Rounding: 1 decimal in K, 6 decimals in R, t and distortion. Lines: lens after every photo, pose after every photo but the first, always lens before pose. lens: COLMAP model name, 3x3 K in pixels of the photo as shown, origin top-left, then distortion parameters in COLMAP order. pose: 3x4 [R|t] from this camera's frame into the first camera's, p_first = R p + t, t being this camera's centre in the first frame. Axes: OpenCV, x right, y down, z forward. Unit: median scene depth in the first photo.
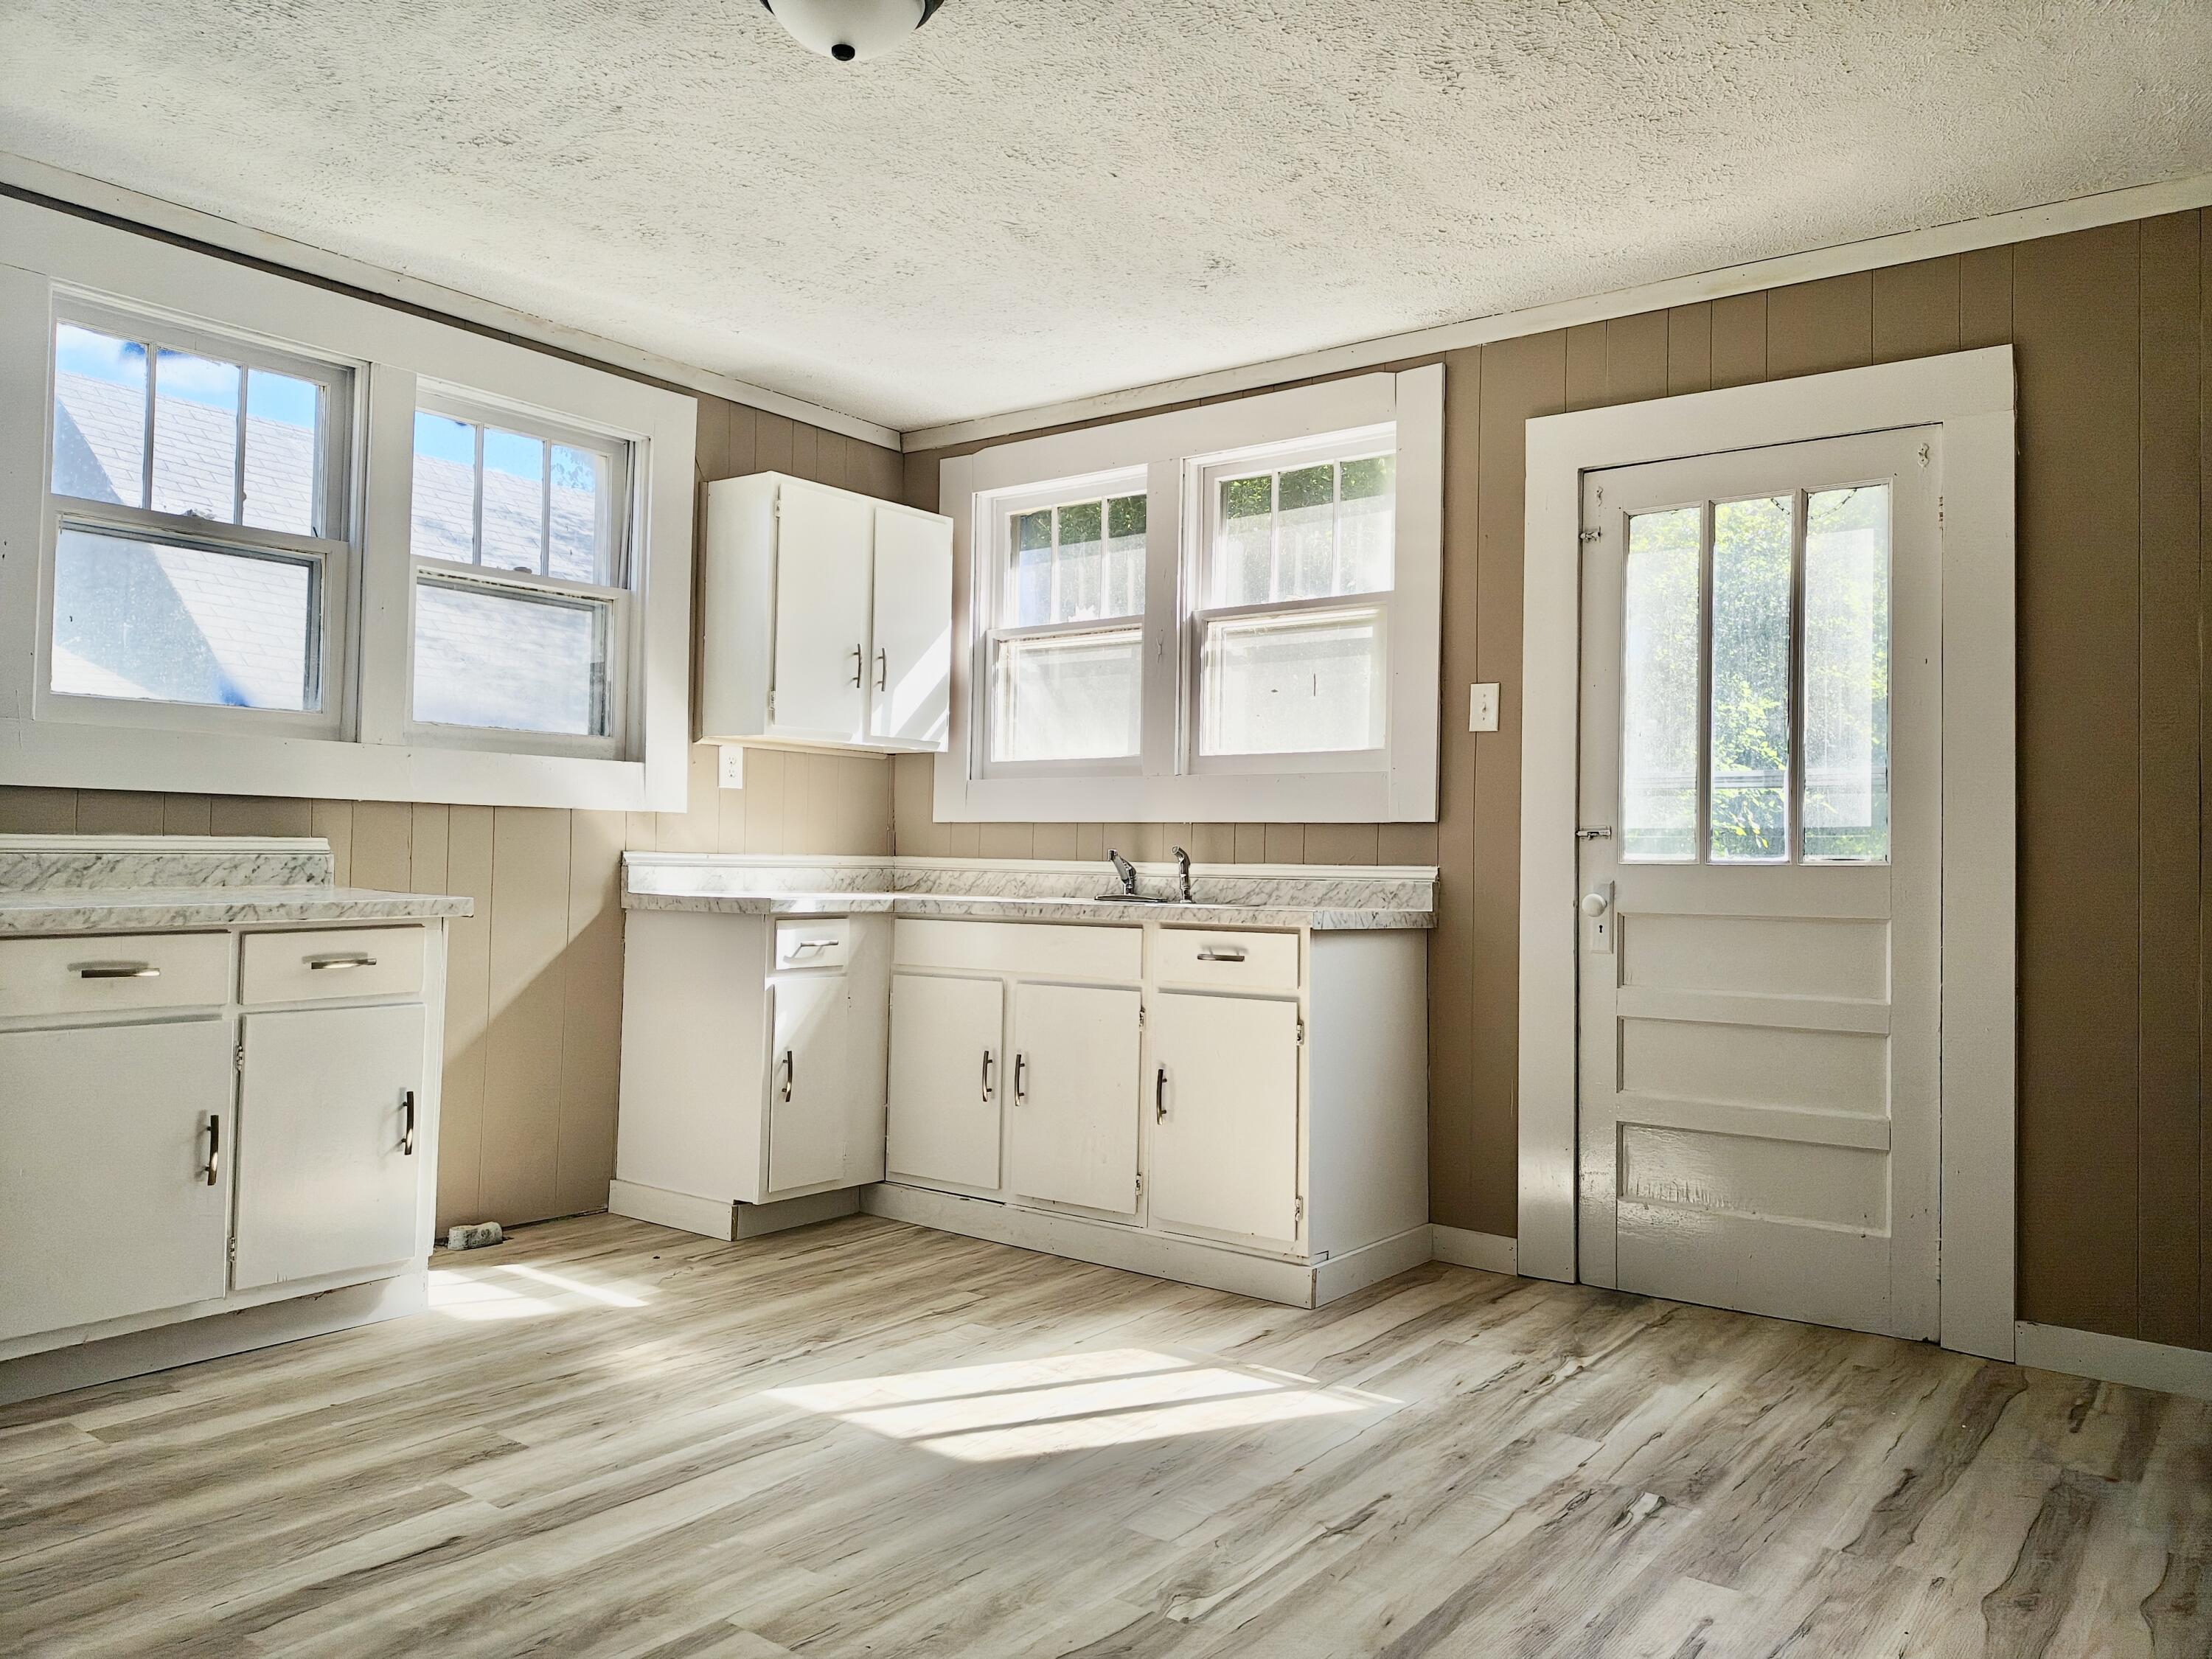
lens RADIAL K [[1614.6, 0, 1102.8], [0, 1614.6, 808.0], [0, 0, 1]] dist [0.048525, -0.058982]
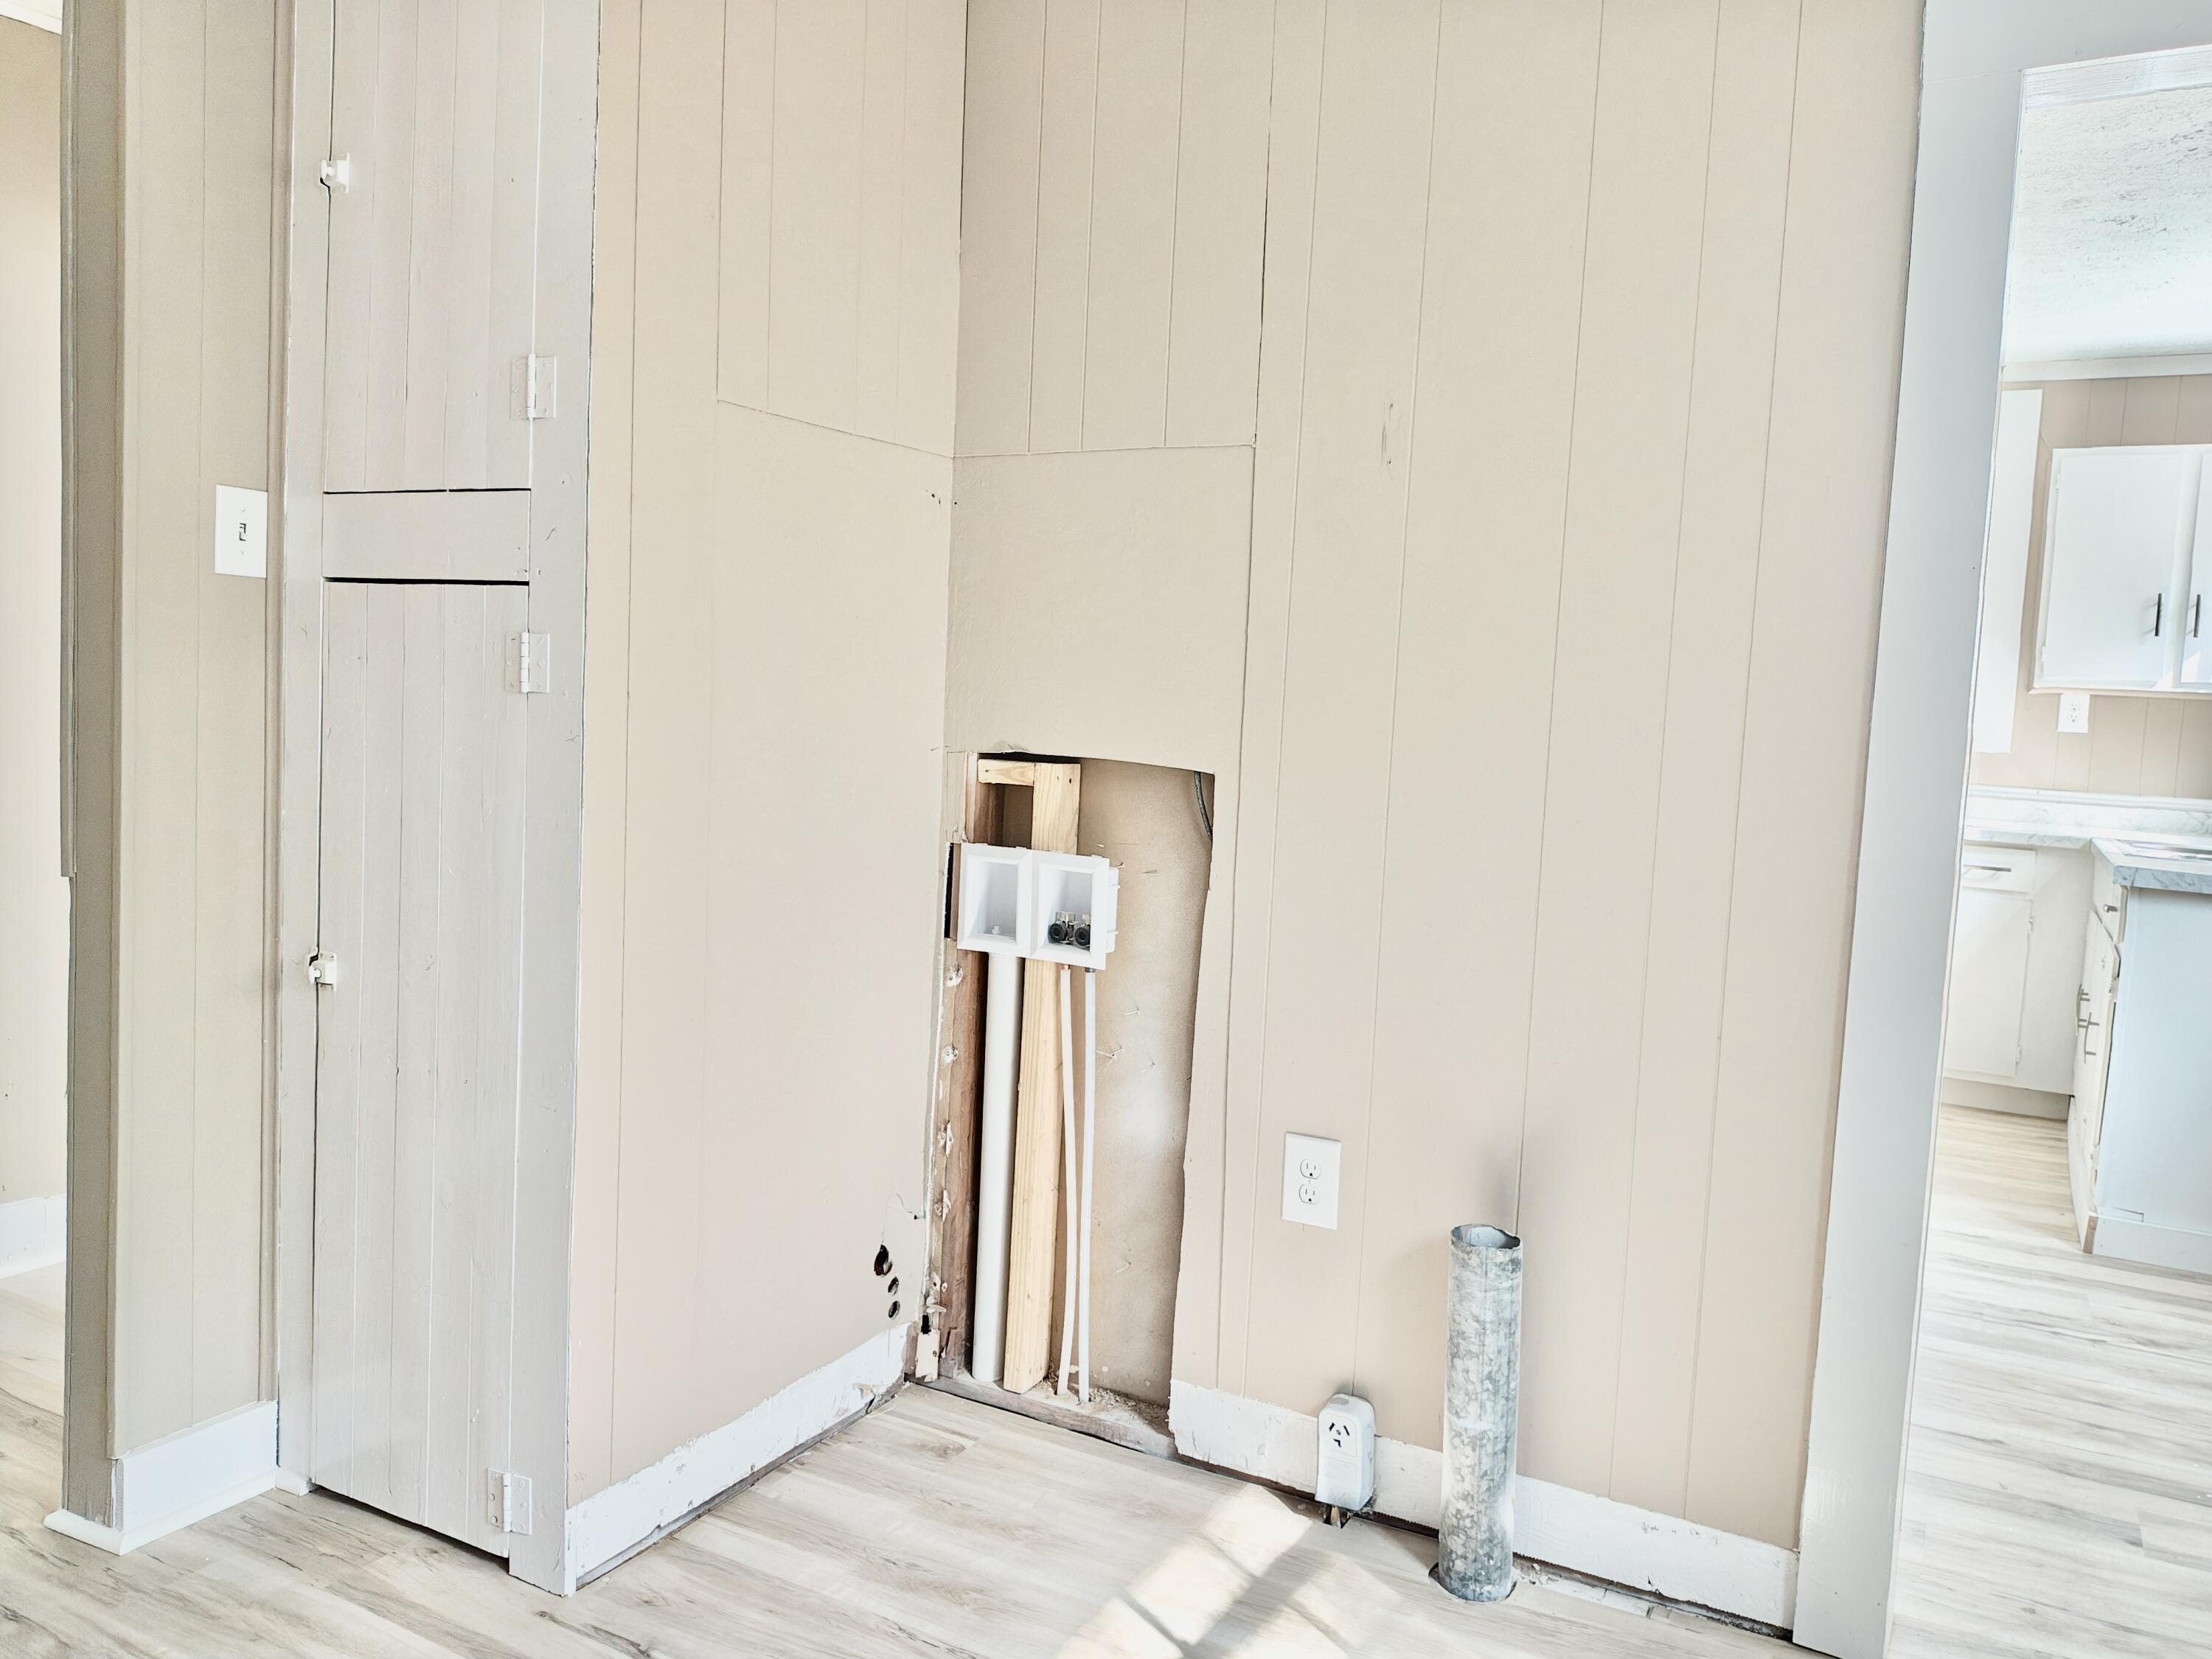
lens RADIAL K [[1614.6, 0, 1117.2], [0, 1614.6, 823.2], [0, 0, 1]] dist [0.048525, -0.058982]
pose [[0.146987, 0.067269, -0.986848, 1.034684], [-0.008273, 0.997734, 0.066779, -0.025468], [0.989104, -0.001651, 0.147211, 0.240893]]
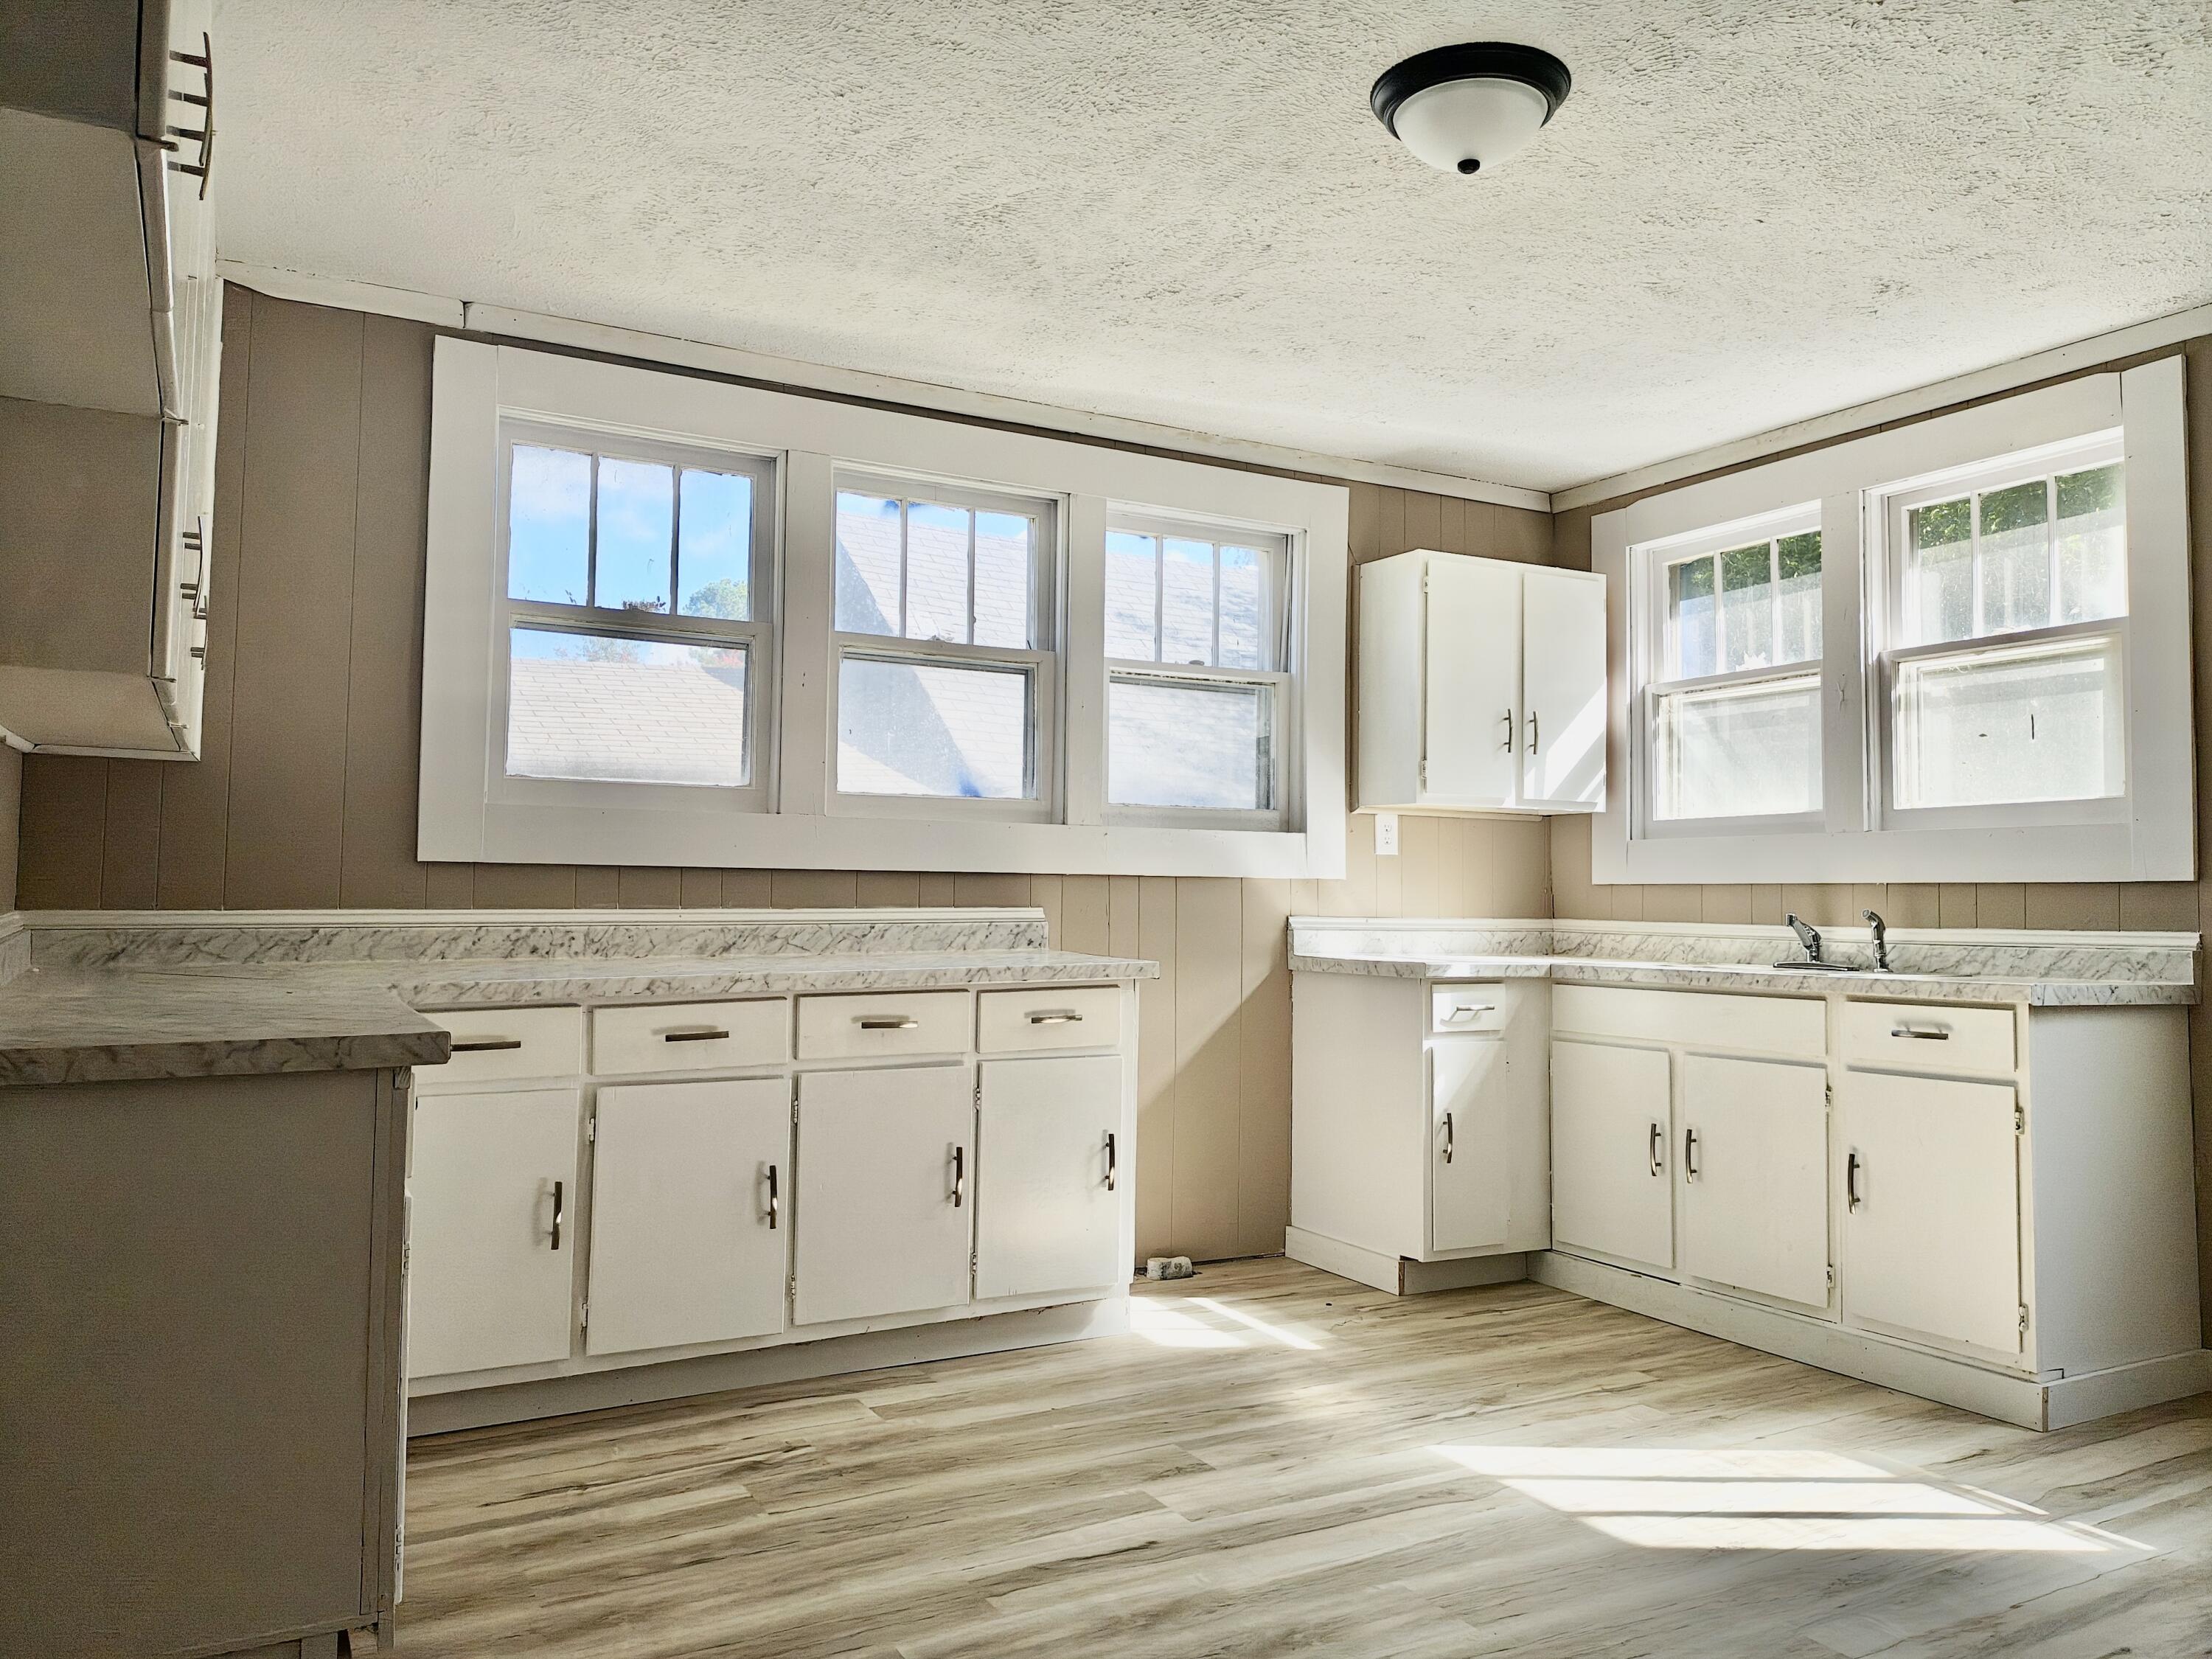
lens RADIAL K [[1614.6, 0, 1104.1], [0, 1614.6, 807.1], [0, 0, 1]] dist [0.048525, -0.058982]
pose [[0.917658, -0.031175, -0.396145, 0.020304], [0.018452, 0.999185, -0.035889, -0.011809], [0.396941, 0.025624, 0.917486, -0.035265]]
